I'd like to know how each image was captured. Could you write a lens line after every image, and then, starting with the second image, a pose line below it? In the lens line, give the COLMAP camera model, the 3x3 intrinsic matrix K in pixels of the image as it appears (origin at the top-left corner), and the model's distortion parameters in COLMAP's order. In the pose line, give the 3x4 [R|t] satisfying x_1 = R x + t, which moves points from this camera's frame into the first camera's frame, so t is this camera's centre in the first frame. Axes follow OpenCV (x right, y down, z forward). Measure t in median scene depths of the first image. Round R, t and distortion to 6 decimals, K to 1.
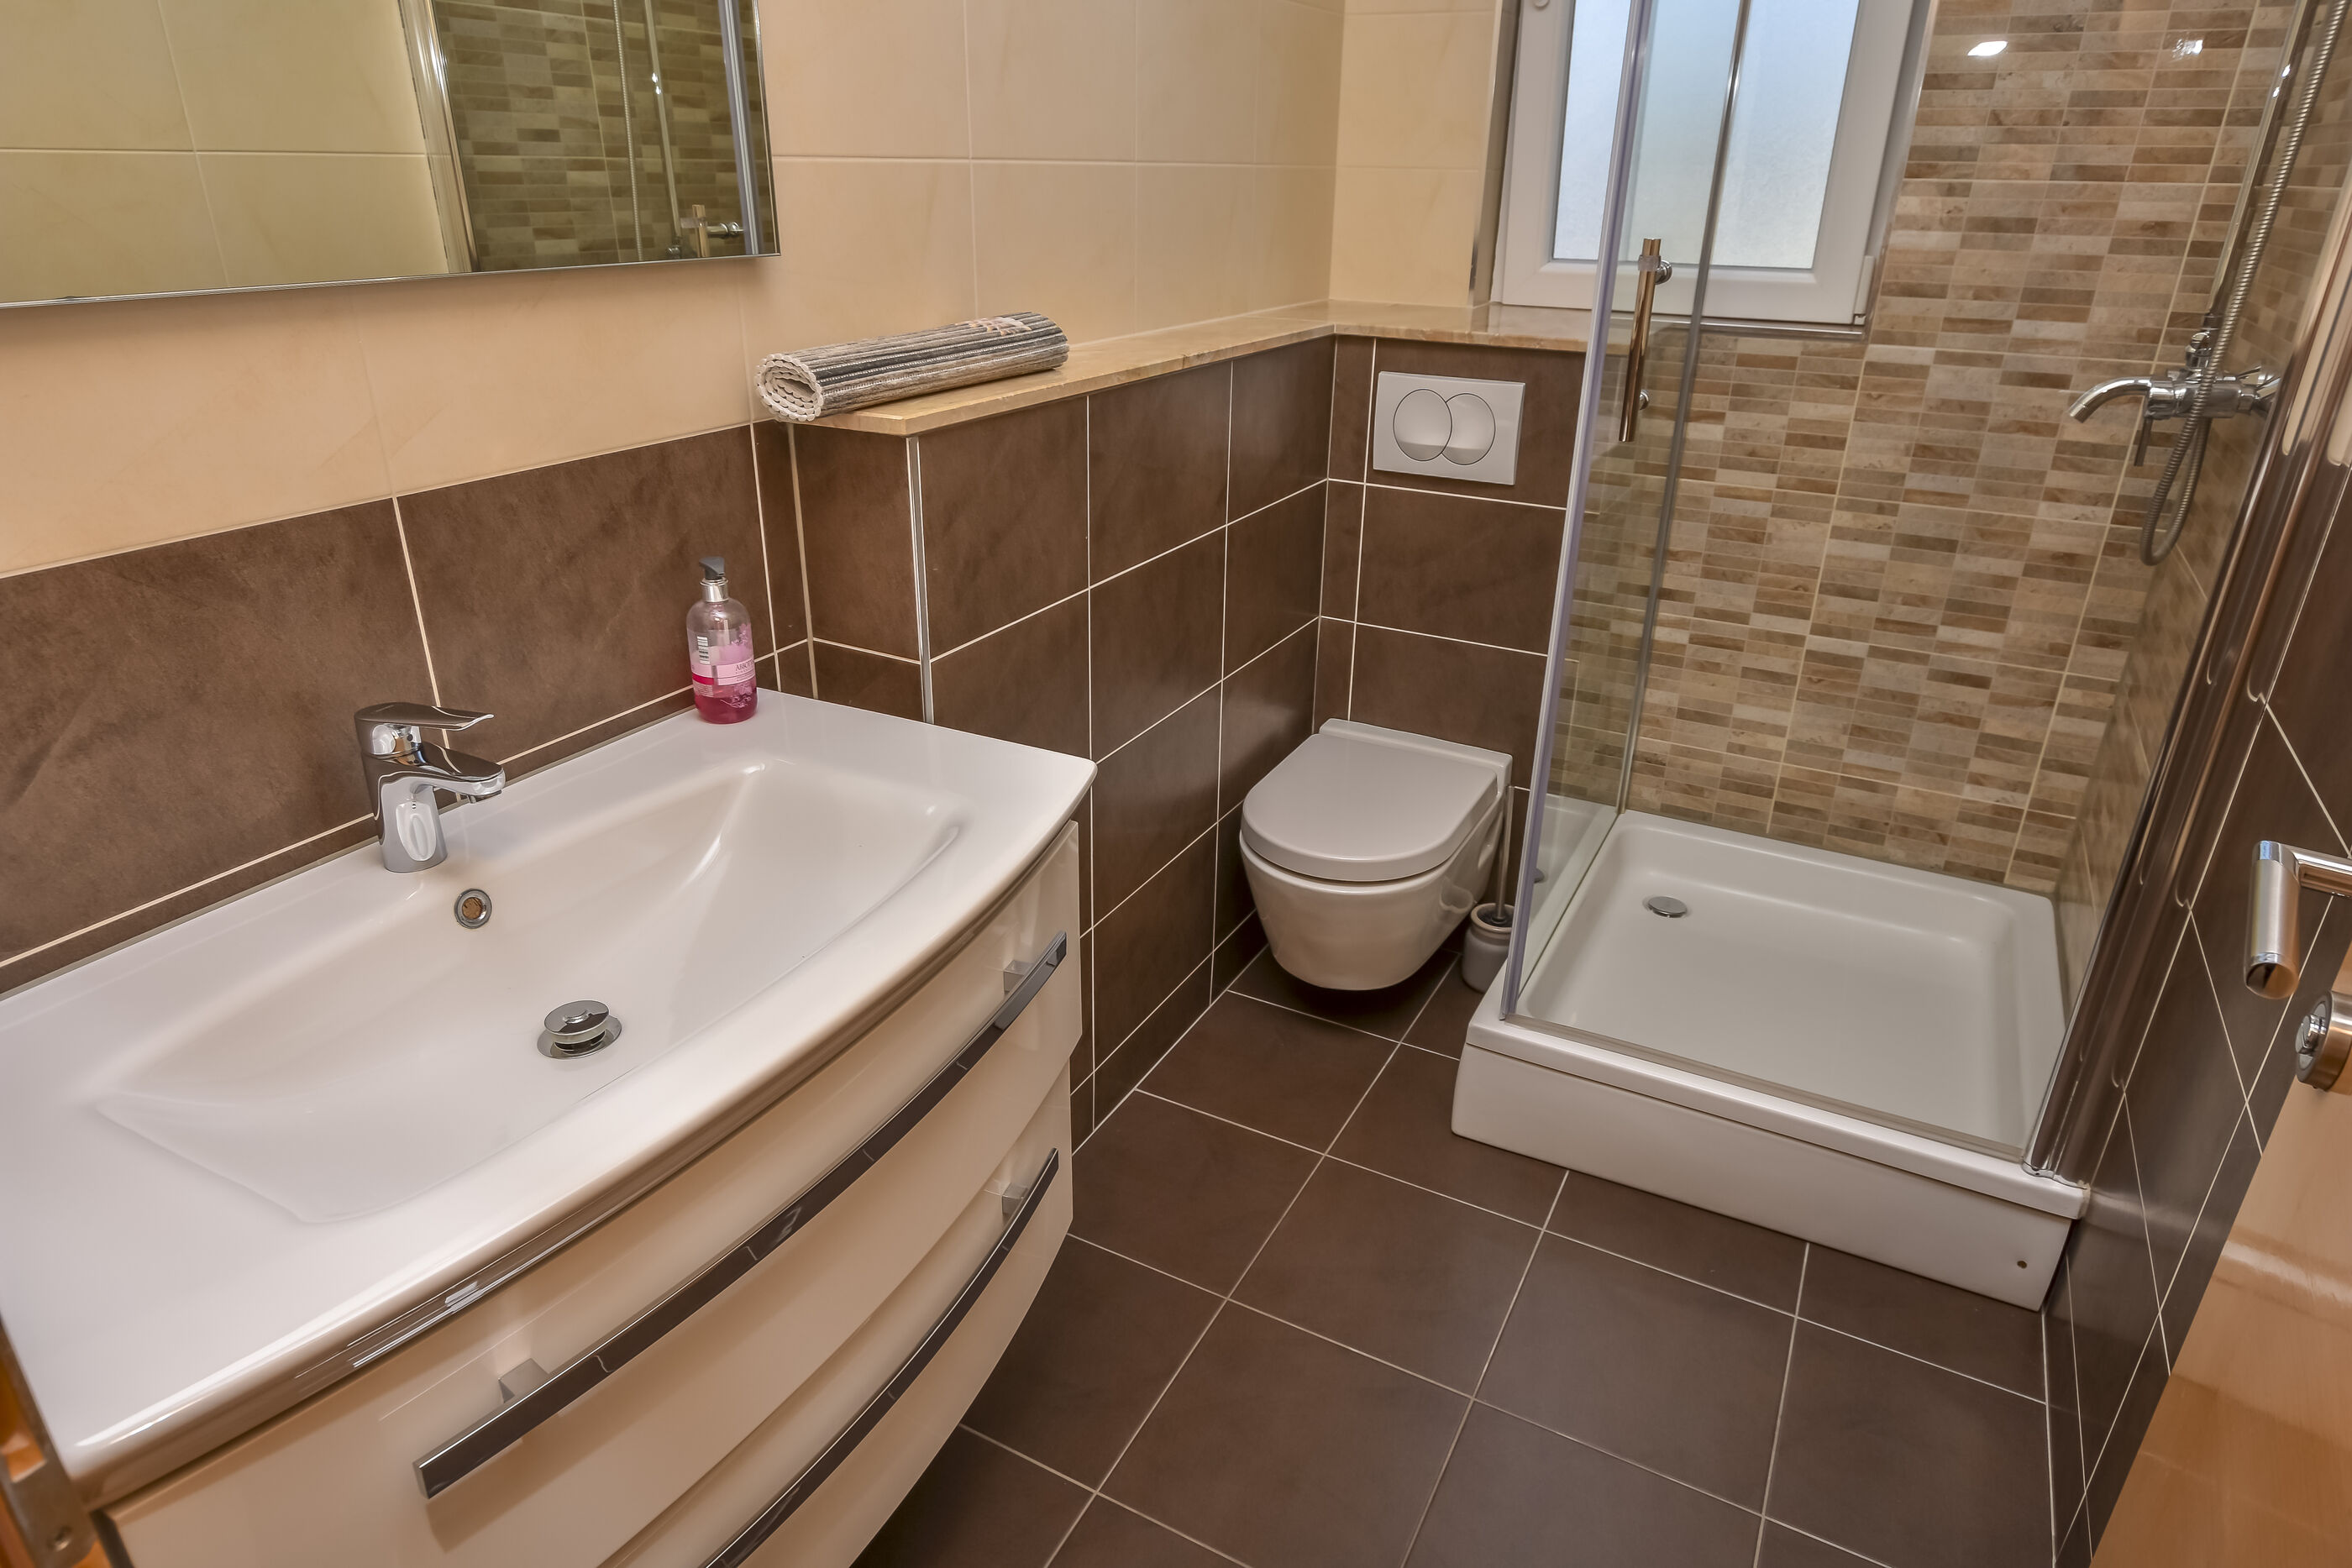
lens RADIAL K [[1462.7, 0, 1172.9], [0, 1462.7, 586.4], [0, 0, 1]] dist [-0.003798, -0.001298]
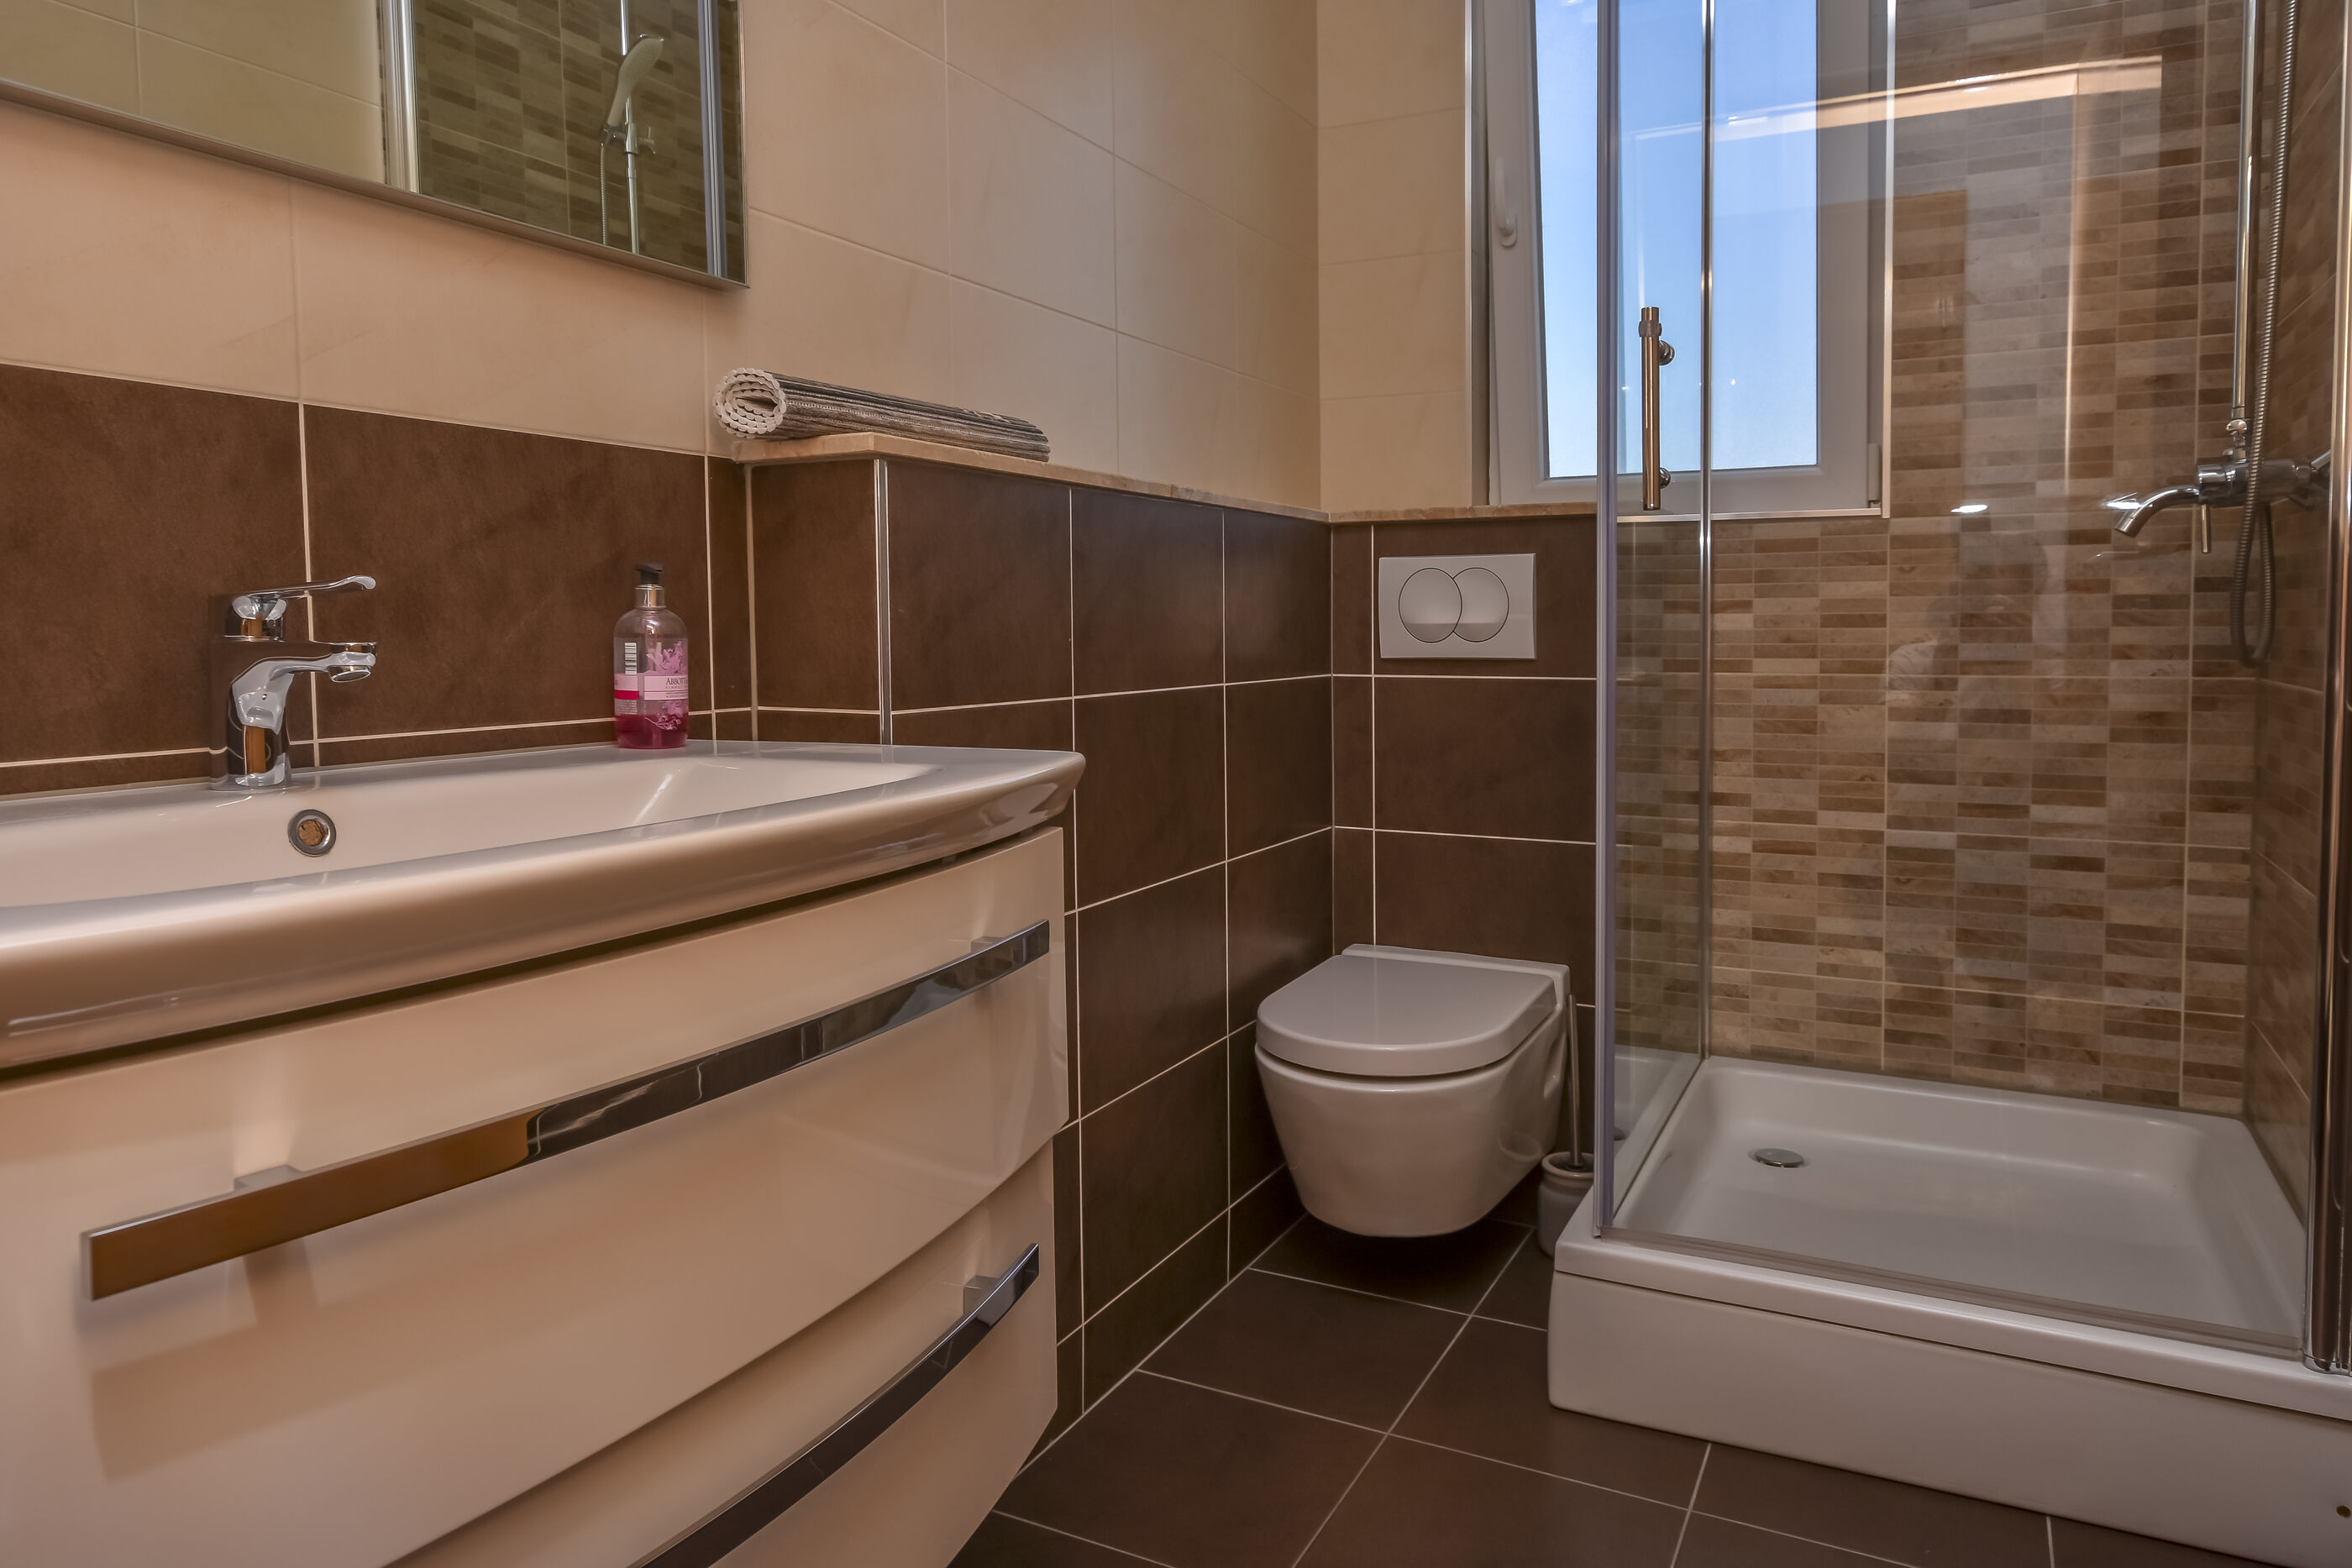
lens RADIAL K [[1528.5, 0, 1170.9], [0, 1528.5, 712.2], [0, 0, 1]] dist [0.000465, 0.002381]
pose [[0.999588, -0.024312, 0.015244, -0.010520], [0.028134, 0.934905, -0.353782, 0.290099], [-0.005651, 0.354066, 0.935204, 0.115073]]
